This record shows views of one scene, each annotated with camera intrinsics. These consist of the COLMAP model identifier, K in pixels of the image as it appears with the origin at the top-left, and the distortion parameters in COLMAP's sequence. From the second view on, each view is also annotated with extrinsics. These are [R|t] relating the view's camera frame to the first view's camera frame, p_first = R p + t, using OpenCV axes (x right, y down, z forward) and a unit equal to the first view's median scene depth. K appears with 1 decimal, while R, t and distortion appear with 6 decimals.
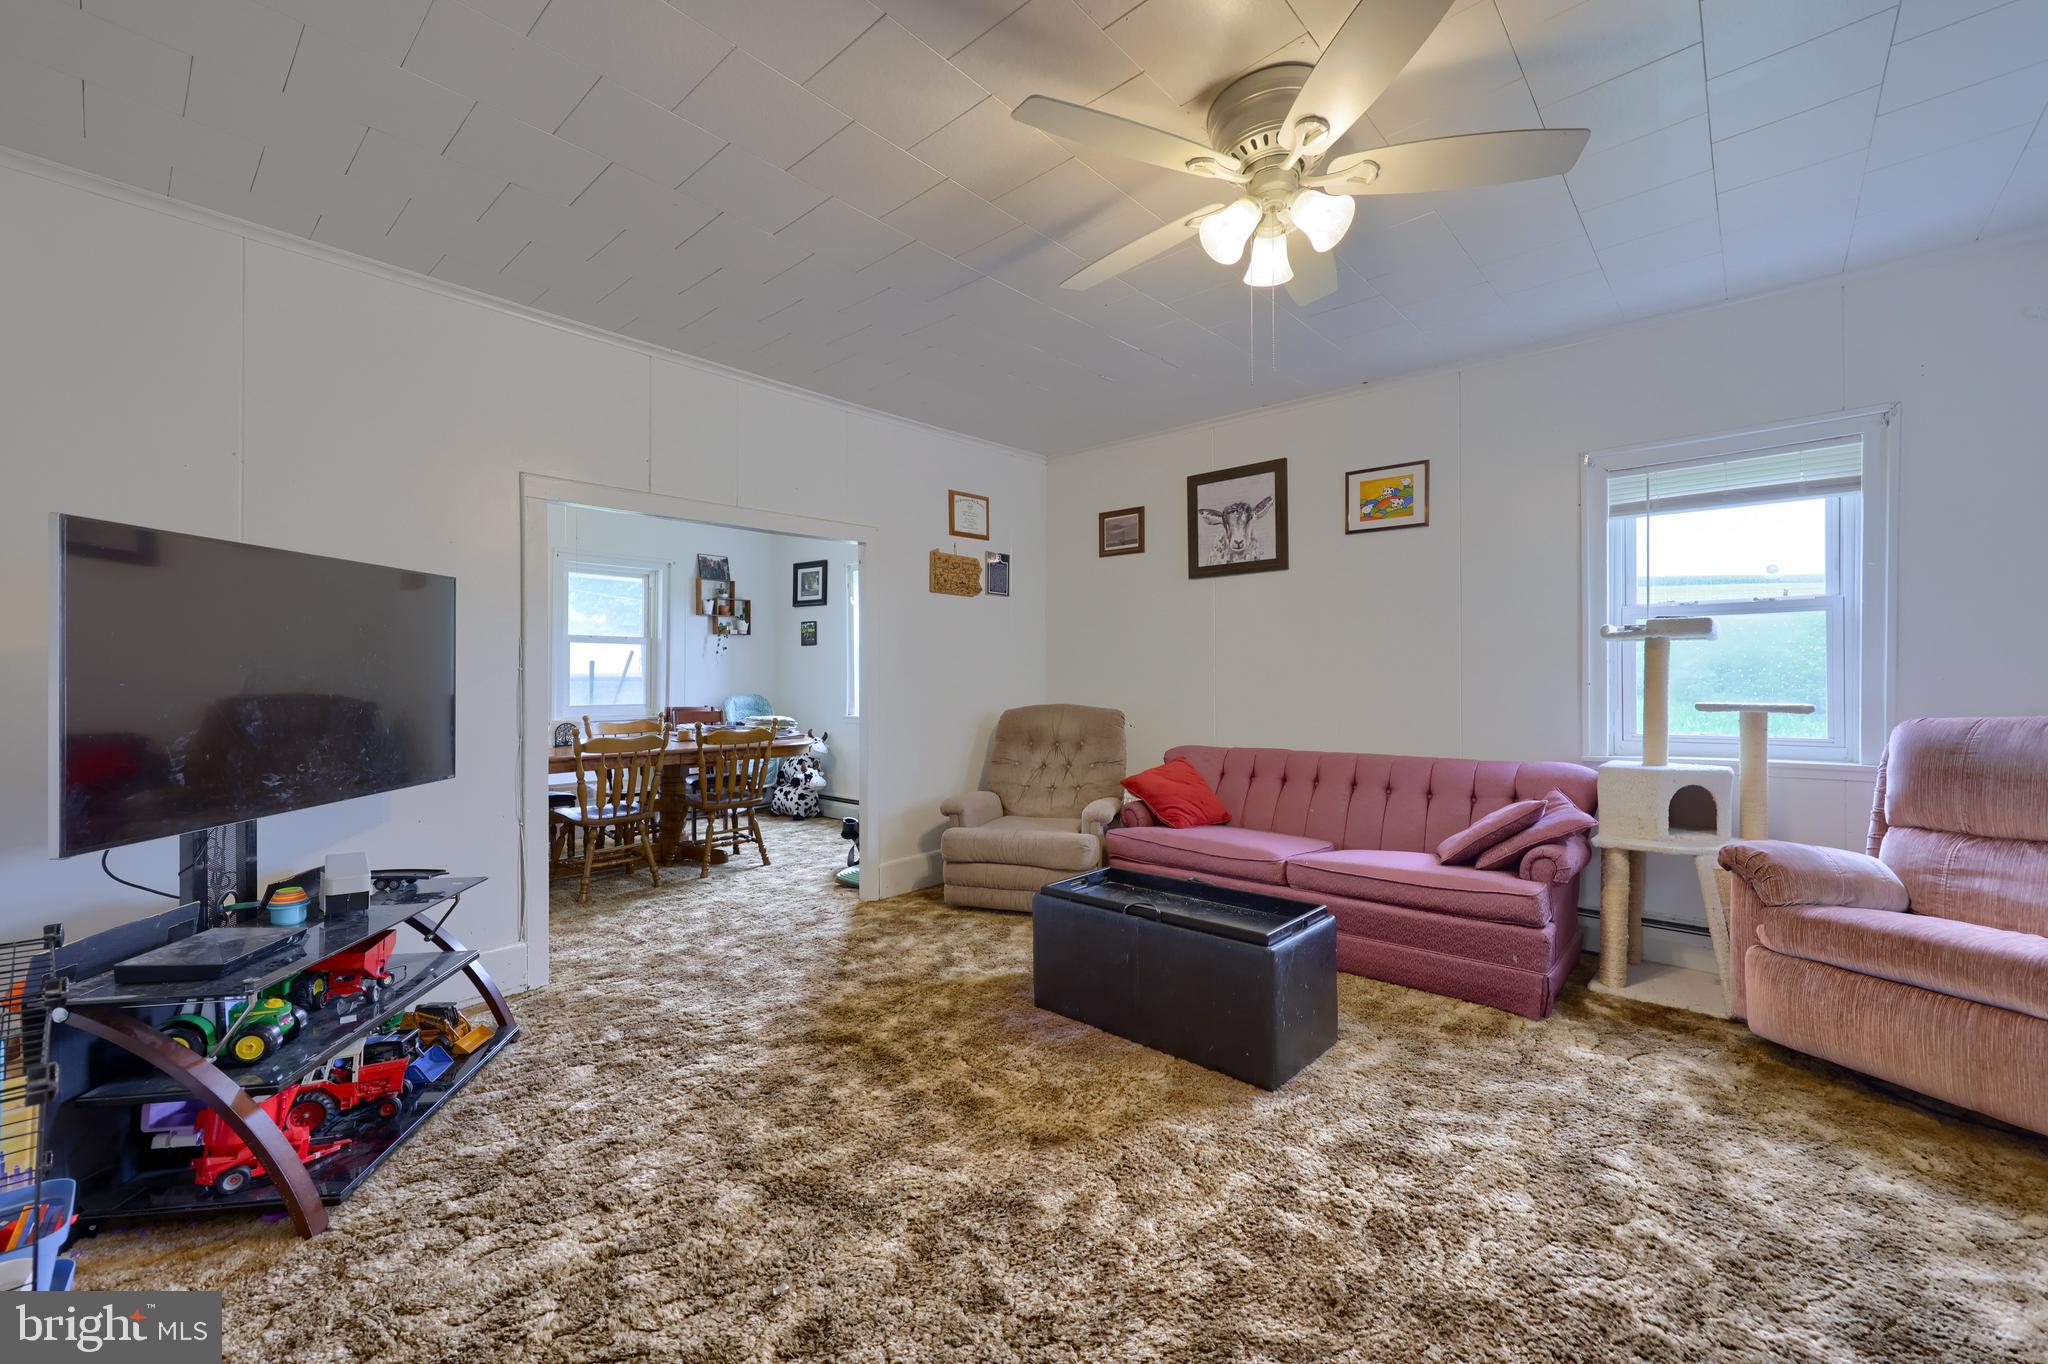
lens RADIAL K [[824.9, 0, 1015.3], [0, 824.9, 686.4], [0, 0, 1]] dist [-0.000686, 0.000352]
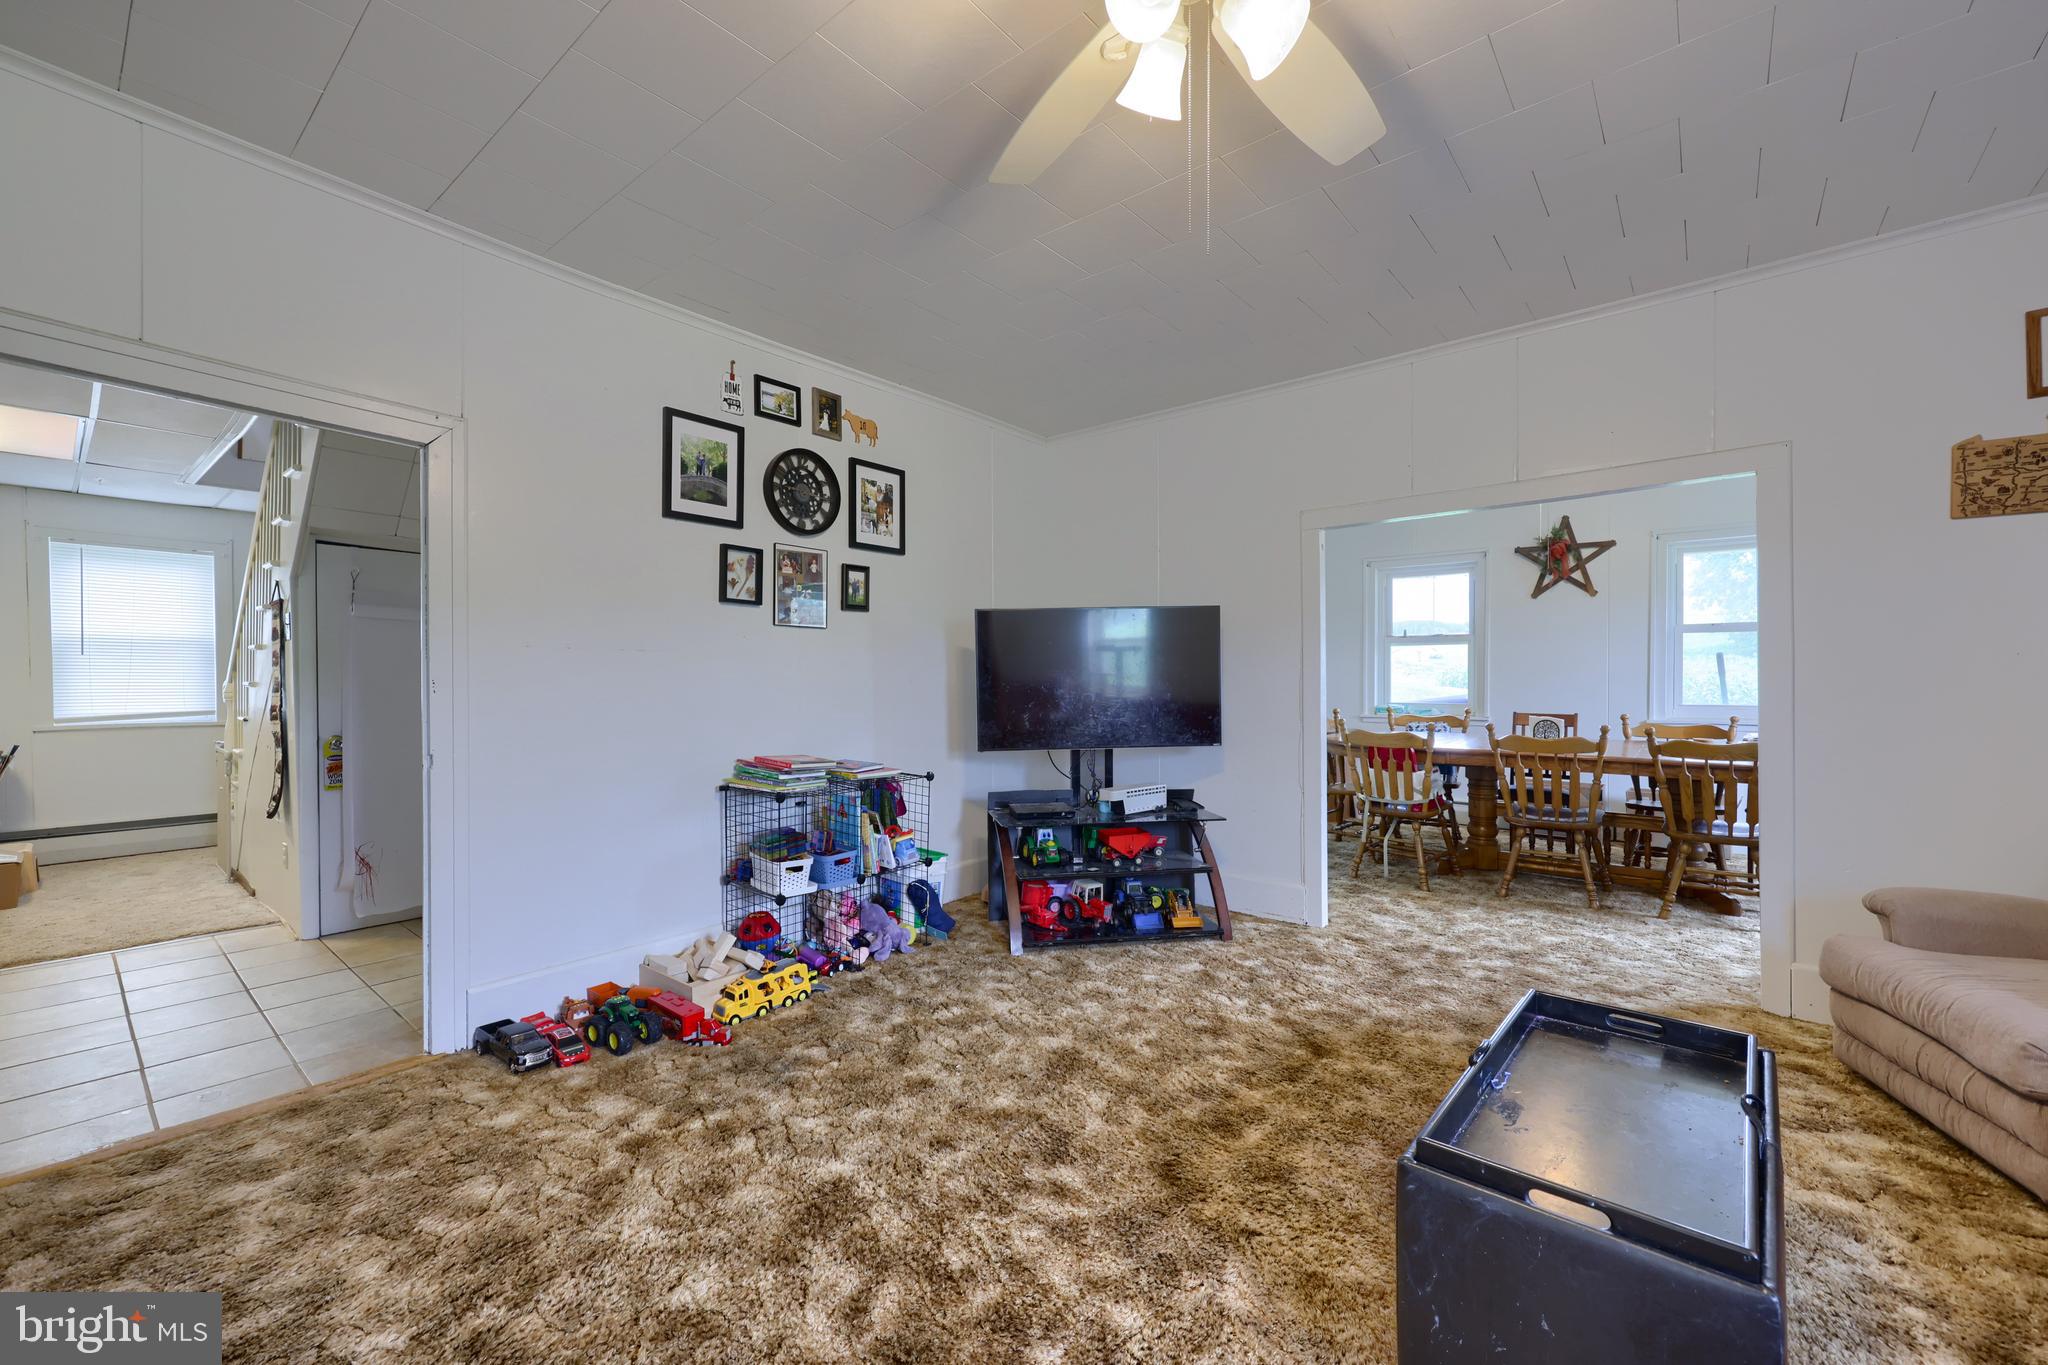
lens RADIAL K [[824.9, 0, 1028.9], [0, 824.9, 685.1], [0, 0, 1]] dist [-0.000686, 0.000352]
pose [[0.040099, 0.014524, -0.999090, 0.498772], [-0.007910, 0.999868, 0.014218, -0.006805], [0.999164, 0.007333, 0.040208, 0.416835]]
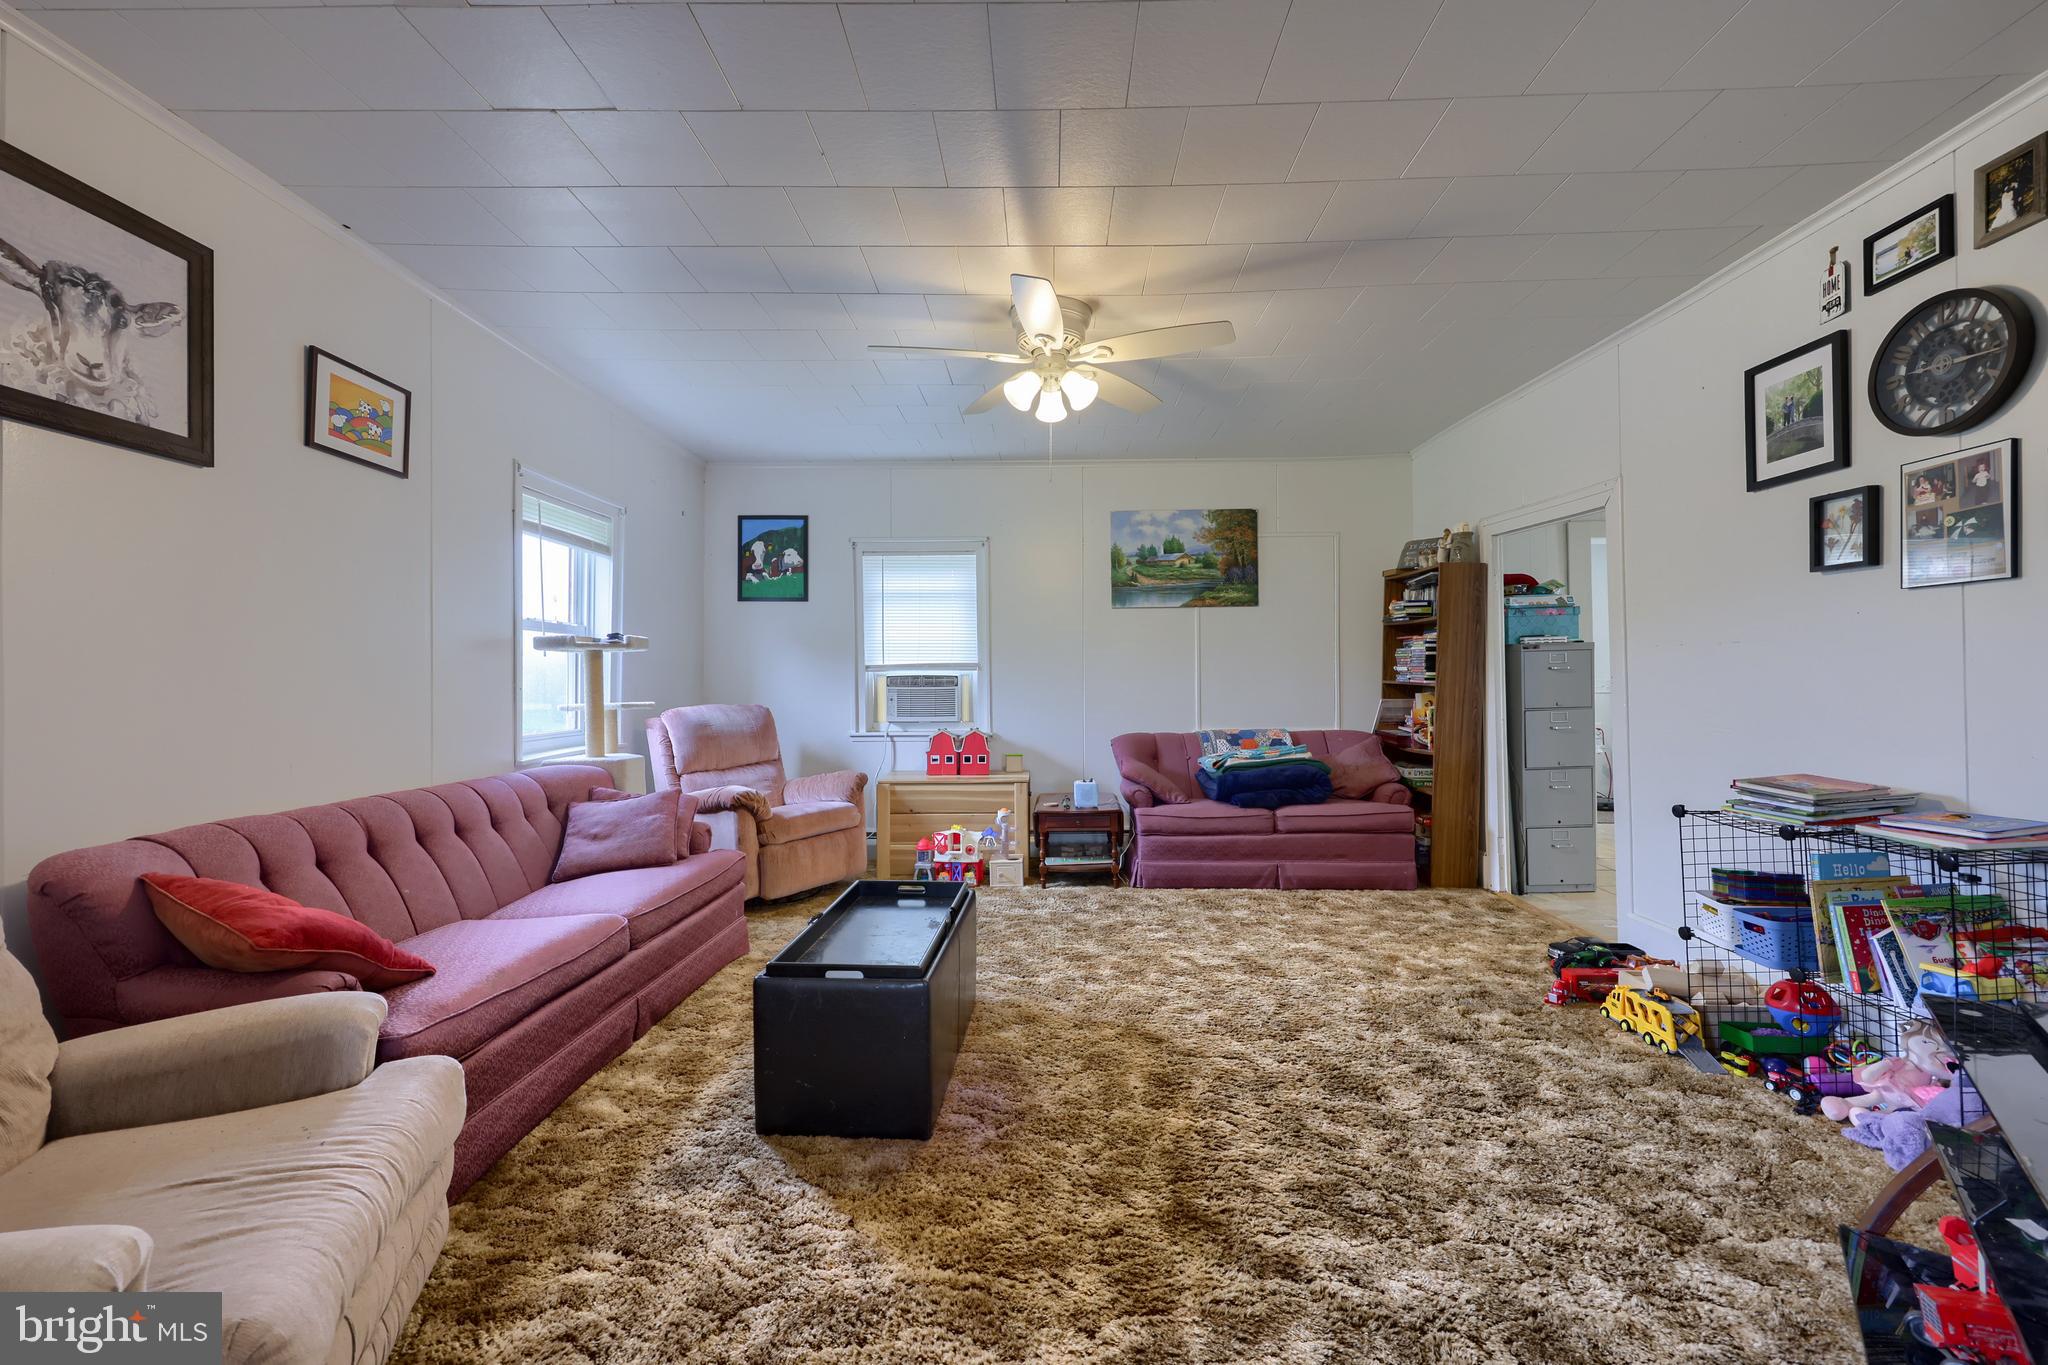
lens RADIAL K [[824.9, 0, 1038.2], [0, 824.9, 692.2], [0, 0, 1]] dist [-0.000686, 0.000352]
pose [[-0.657741, 0.001731, 0.753242, -0.418357], [0.017168, 0.999772, 0.012694, -0.001243], [-0.753049, 0.021281, -0.657621, 1.019702]]
